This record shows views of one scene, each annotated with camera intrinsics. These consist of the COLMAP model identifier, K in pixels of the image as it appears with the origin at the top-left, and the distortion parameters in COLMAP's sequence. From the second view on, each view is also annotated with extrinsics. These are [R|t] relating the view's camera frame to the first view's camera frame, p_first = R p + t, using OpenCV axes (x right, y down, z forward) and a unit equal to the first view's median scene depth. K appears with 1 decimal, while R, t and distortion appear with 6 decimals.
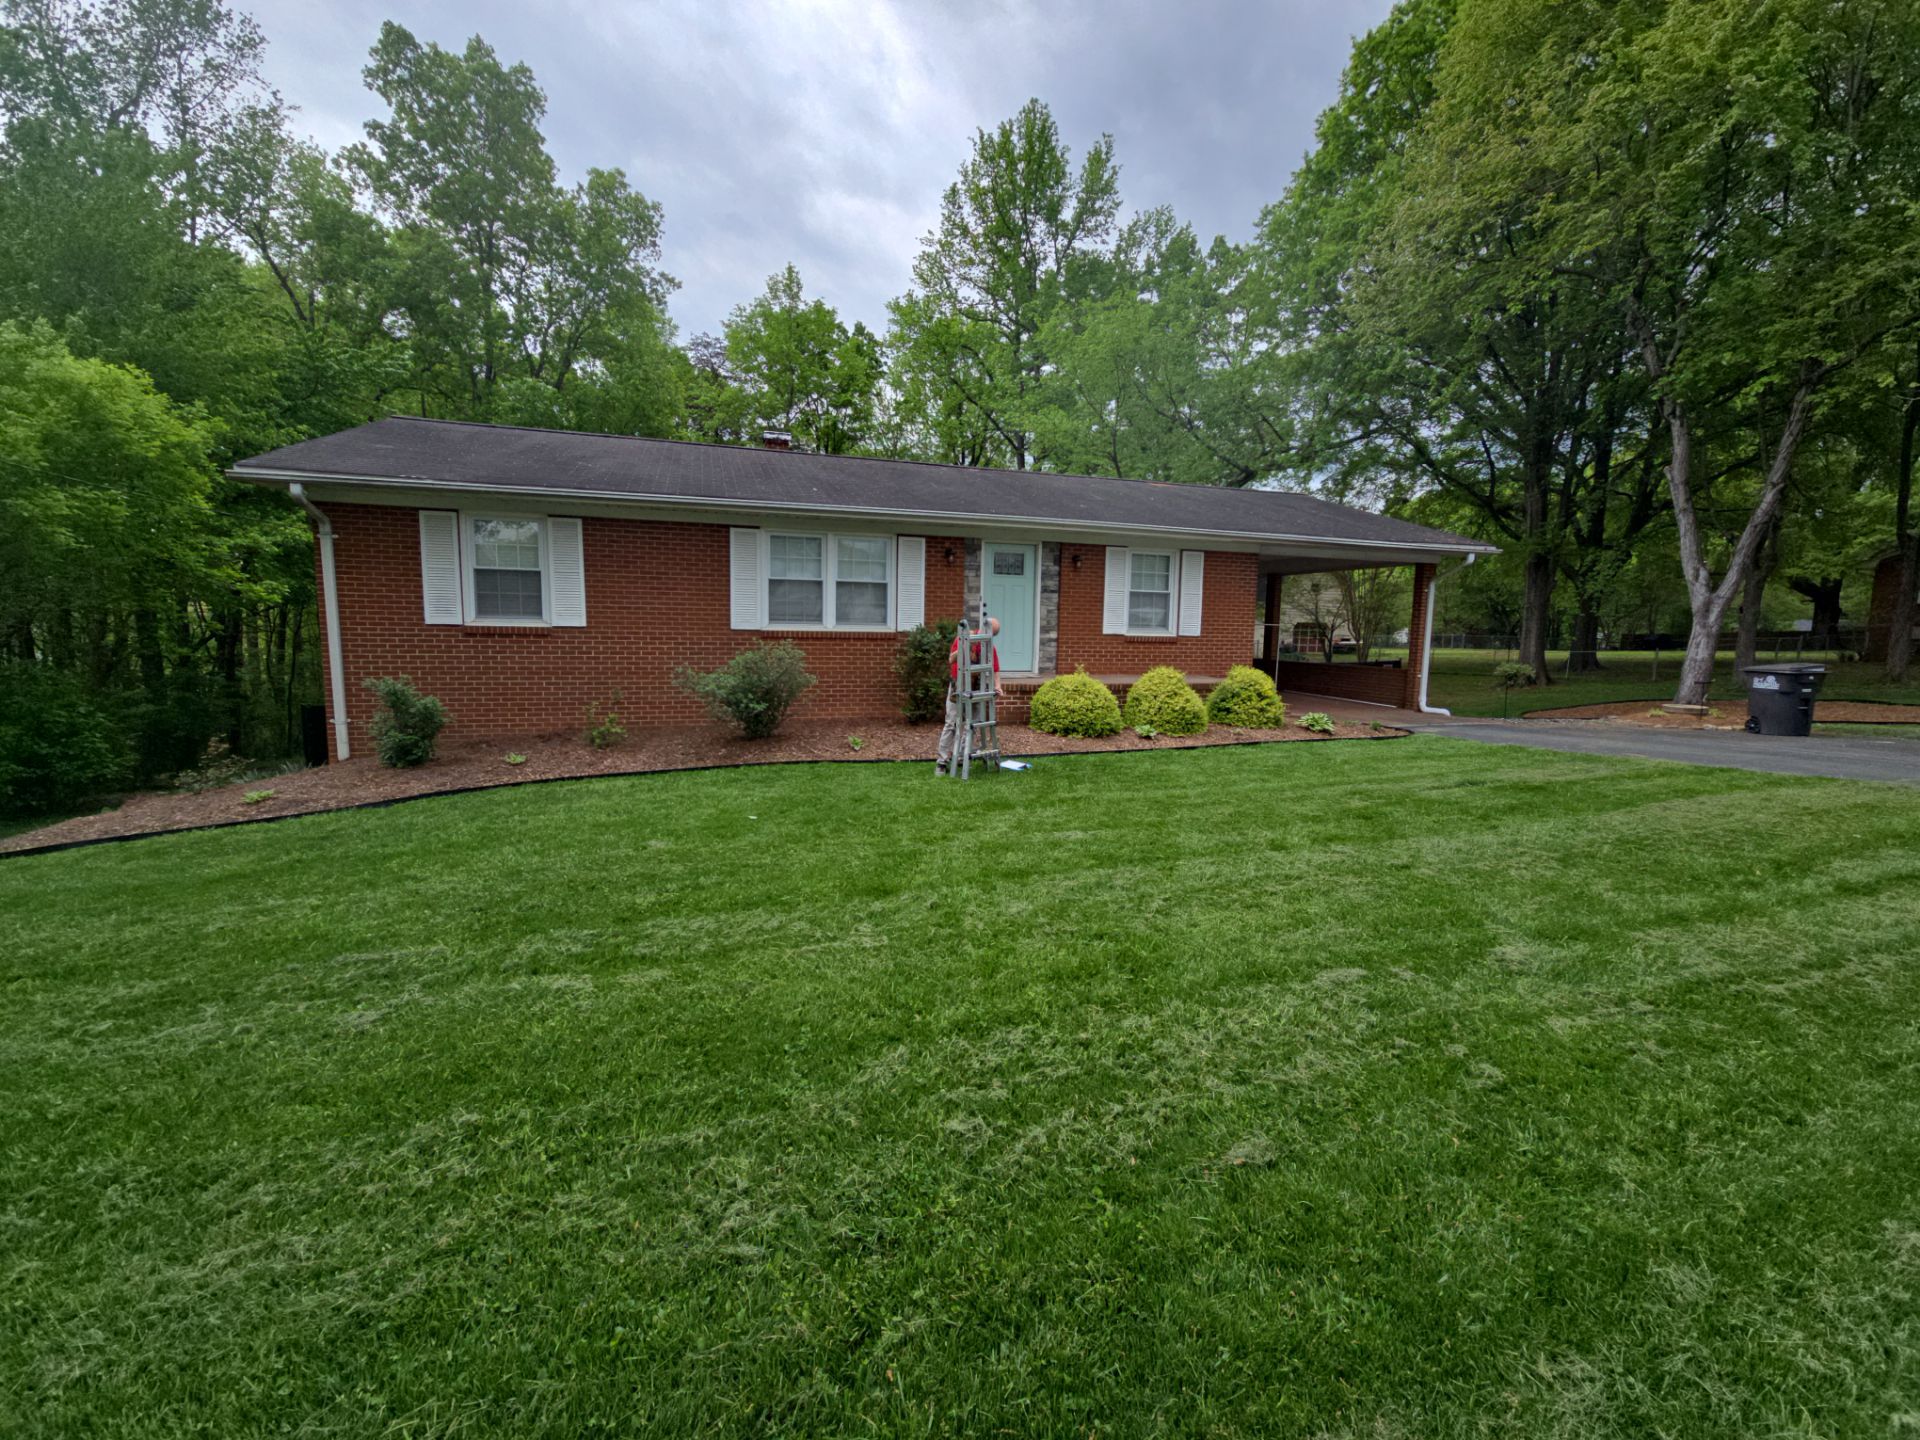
lens RADIAL K [[747.1, 0, 929.9], [0, 747.1, 707.2], [0, 0, 1]] dist [0.000891, 0.000034]
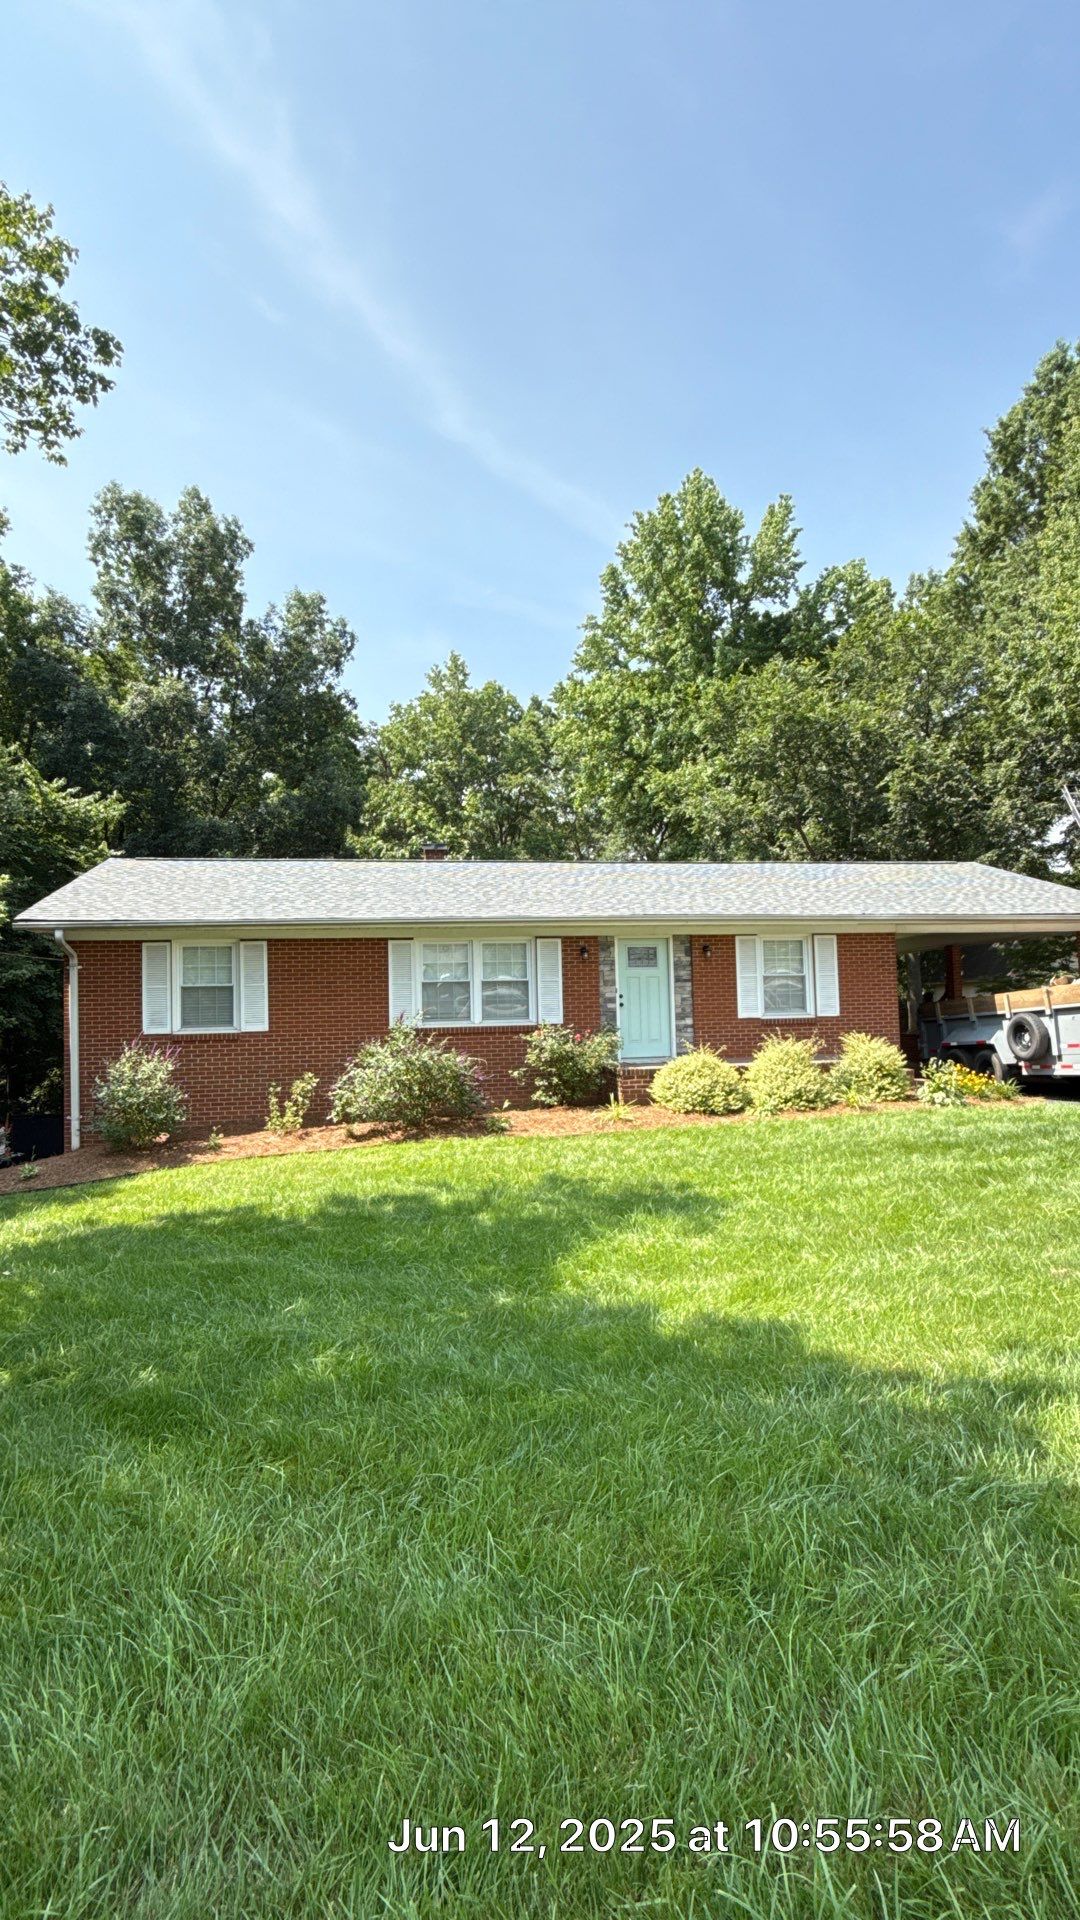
lens RADIAL K [[924.4, 0, 535.7], [0, 924.4, 999.3], [0, 0, 1]] dist [-0.002534, -0.000419]
pose [[0.991454, -0.043761, -0.122894, 0.112872], [0.027998, 0.991485, -0.127175, 0.032610], [0.127413, 0.122647, 0.984238, -0.317385]]
